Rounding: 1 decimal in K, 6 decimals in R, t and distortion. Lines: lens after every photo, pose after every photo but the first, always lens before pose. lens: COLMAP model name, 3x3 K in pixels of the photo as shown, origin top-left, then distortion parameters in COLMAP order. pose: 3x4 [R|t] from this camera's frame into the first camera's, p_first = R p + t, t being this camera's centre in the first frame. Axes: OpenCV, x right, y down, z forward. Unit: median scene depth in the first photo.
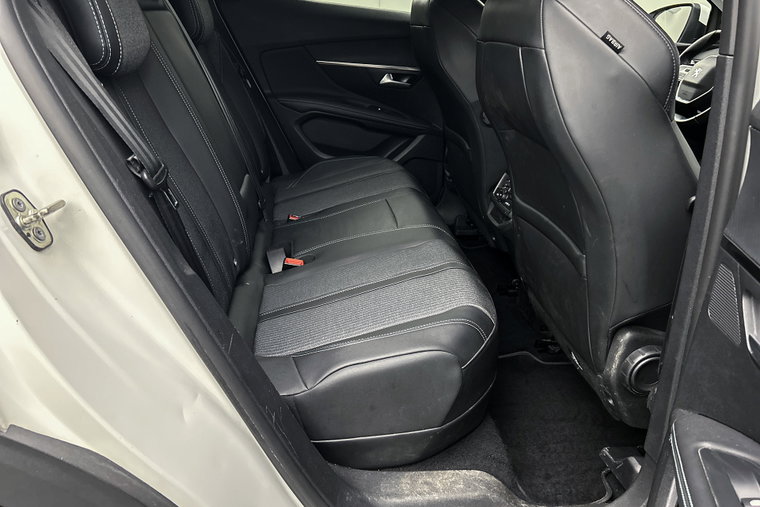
lens RADIAL K [[577.0, 0, 378.3], [0, 577.0, 252.3], [0, 0, 1]] dist [0.043754, -0.053888]
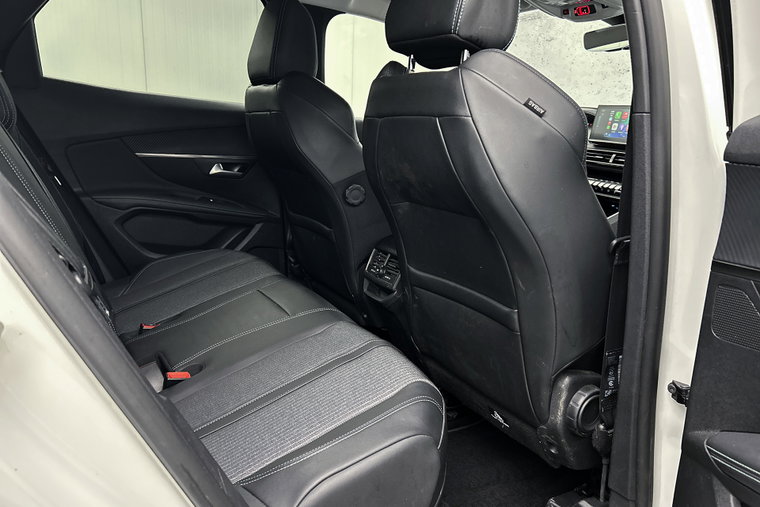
lens RADIAL K [[577.0, 0, 378.3], [0, 577.0, 256.2], [0, 0, 1]] dist [0.043754, -0.053888]
pose [[0.919032, -0.109440, 0.378686, -0.183626], [0.165227, 0.979170, -0.118011, -0.005571], [-0.357883, 0.171025, 0.917971, 0.093240]]
